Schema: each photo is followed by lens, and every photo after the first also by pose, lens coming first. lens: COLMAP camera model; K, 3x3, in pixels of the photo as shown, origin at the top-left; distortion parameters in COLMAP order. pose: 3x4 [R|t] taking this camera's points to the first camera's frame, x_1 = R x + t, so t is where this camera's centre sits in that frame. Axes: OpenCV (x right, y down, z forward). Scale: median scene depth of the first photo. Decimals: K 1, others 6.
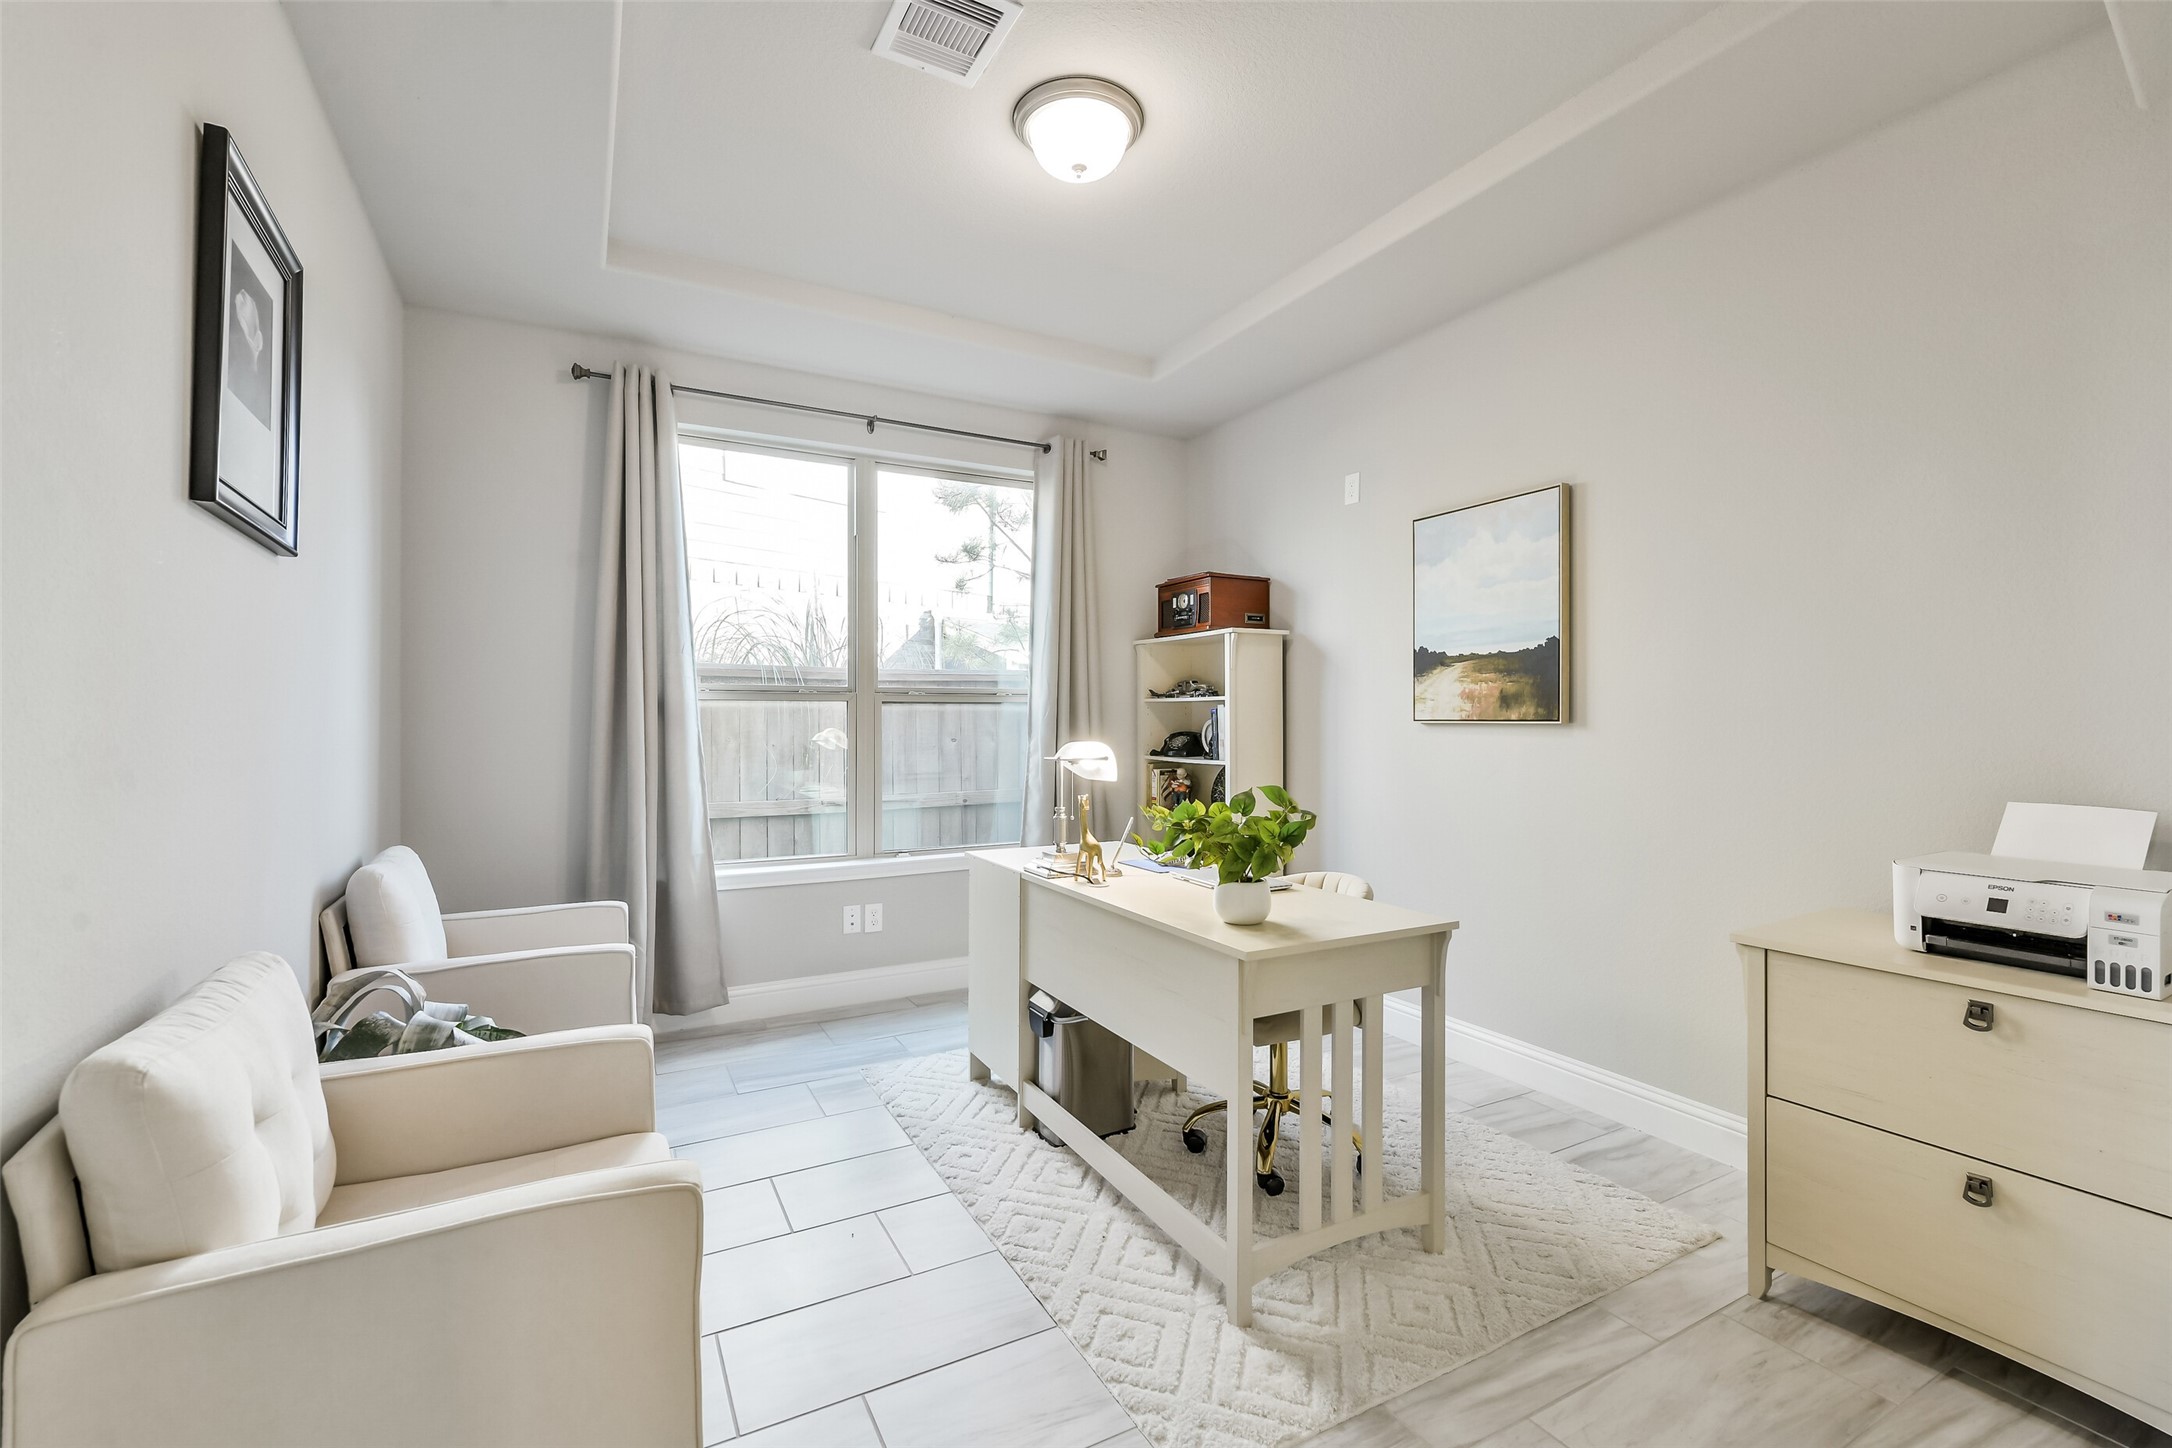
lens RADIAL K [[934.2, 0, 1083.2], [0, 934.2, 715.5], [0, 0, 1]] dist [-0.003007, -0.001763]
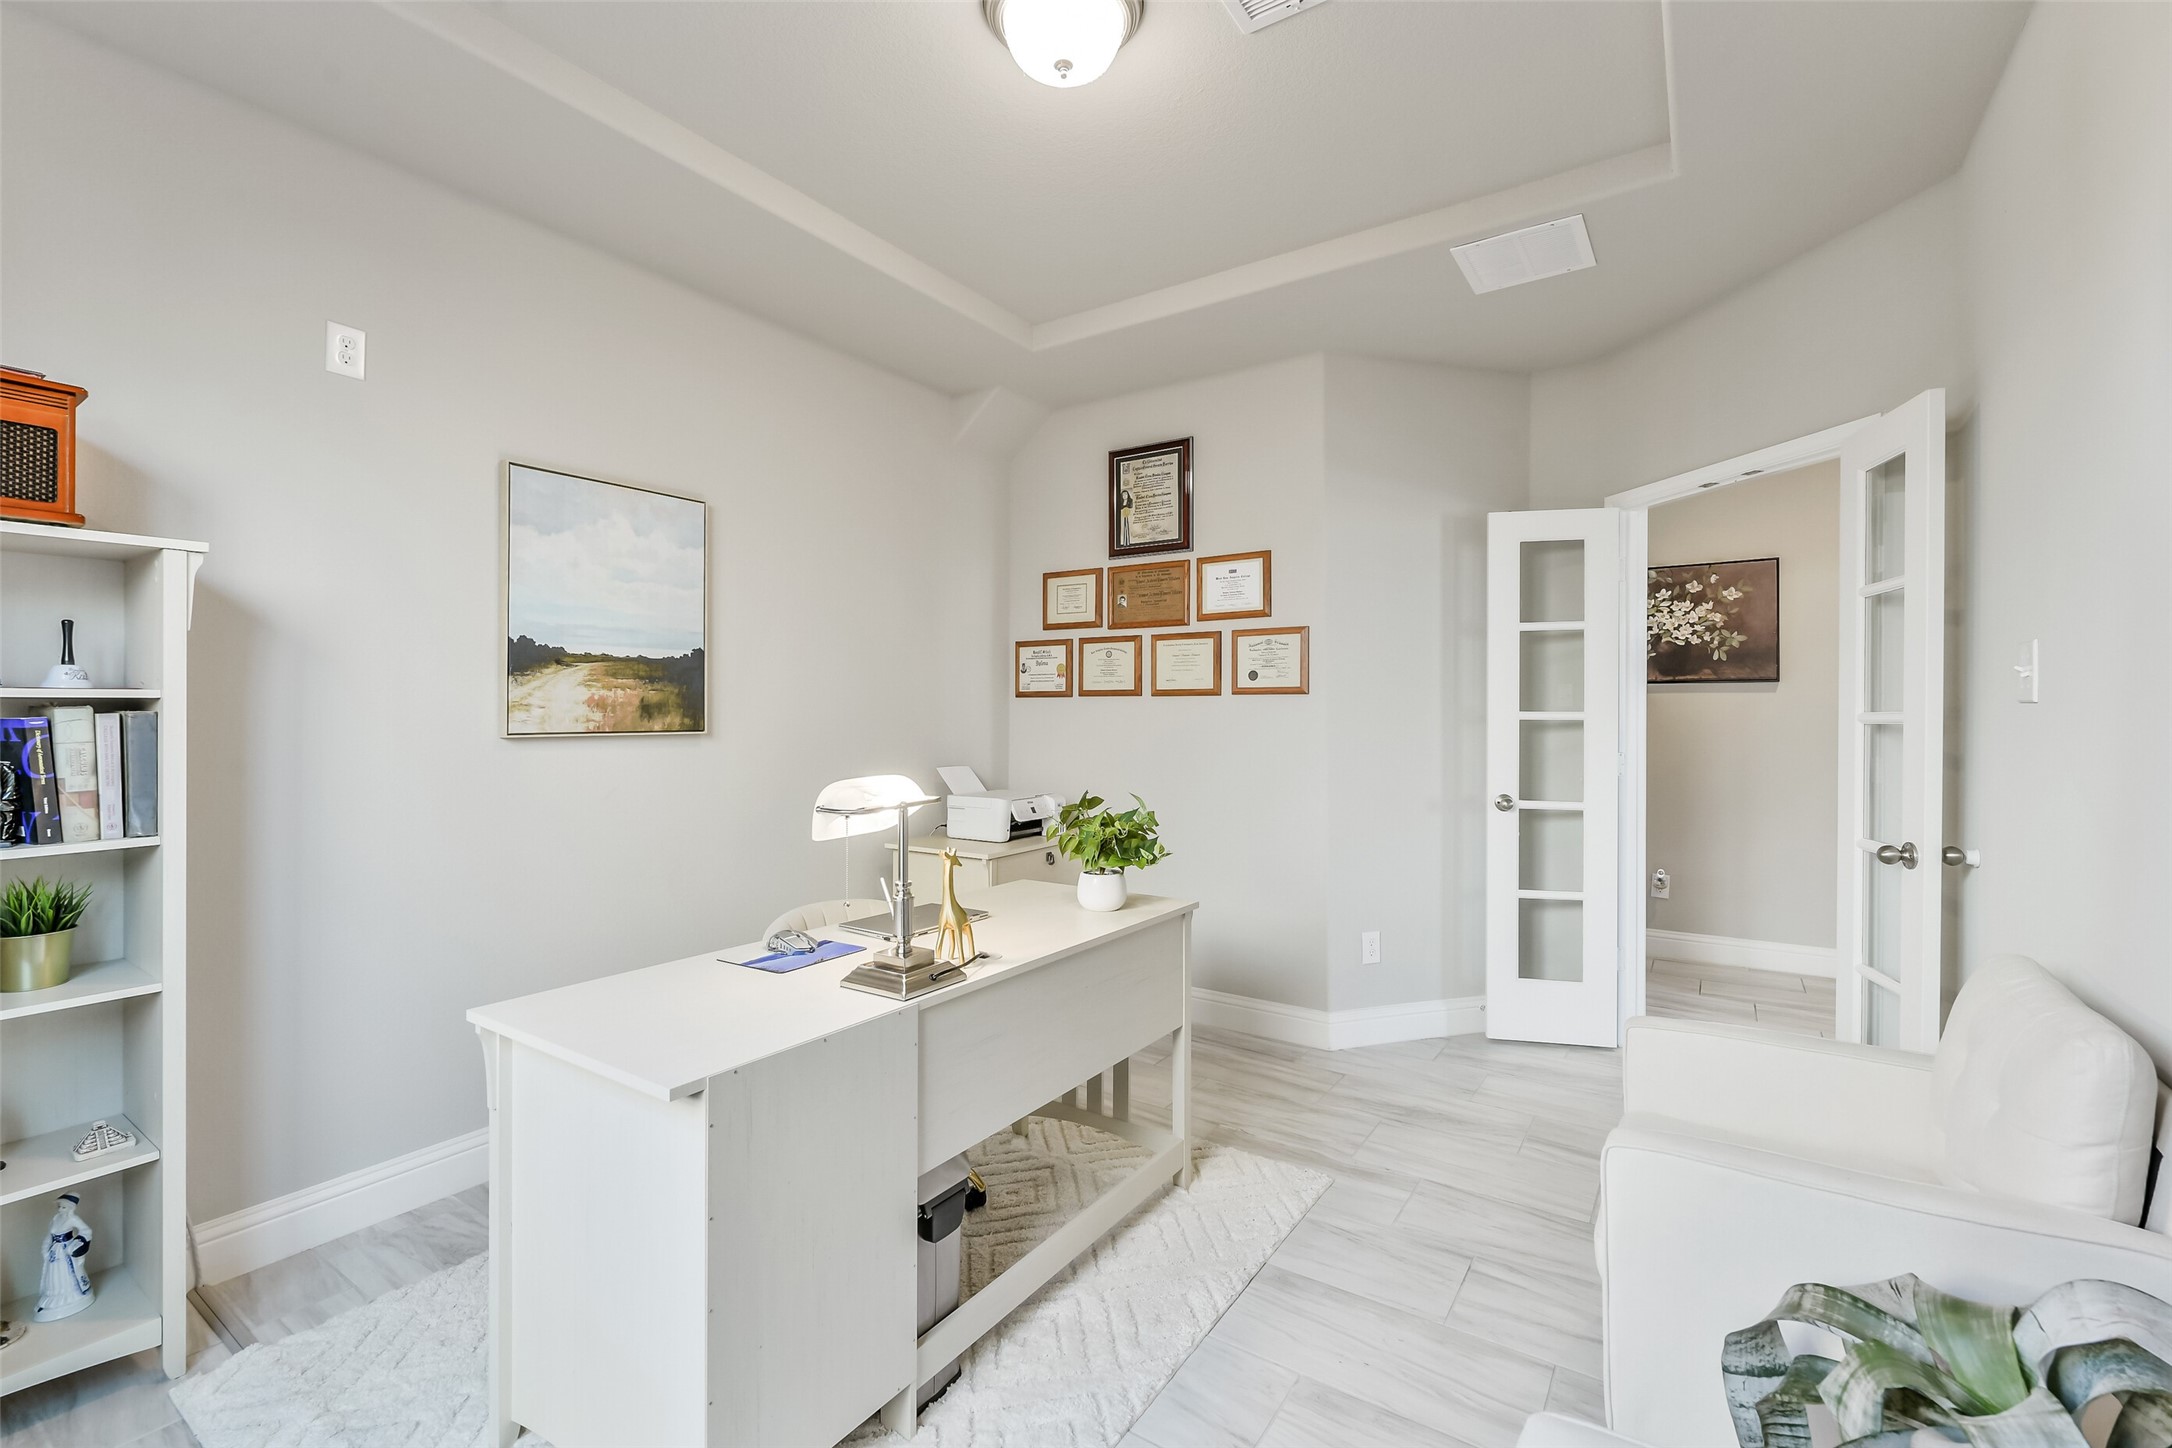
lens RADIAL K [[934.2, 0, 1087.0], [0, 934.2, 720.6], [0, 0, 1]] dist [-0.003007, -0.001763]
pose [[-0.449972, 0.003553, 0.893035, -0.558921], [0.007725, 0.999970, -0.000086, -0.002153], [-0.893009, 0.006860, -0.449986, 1.015218]]
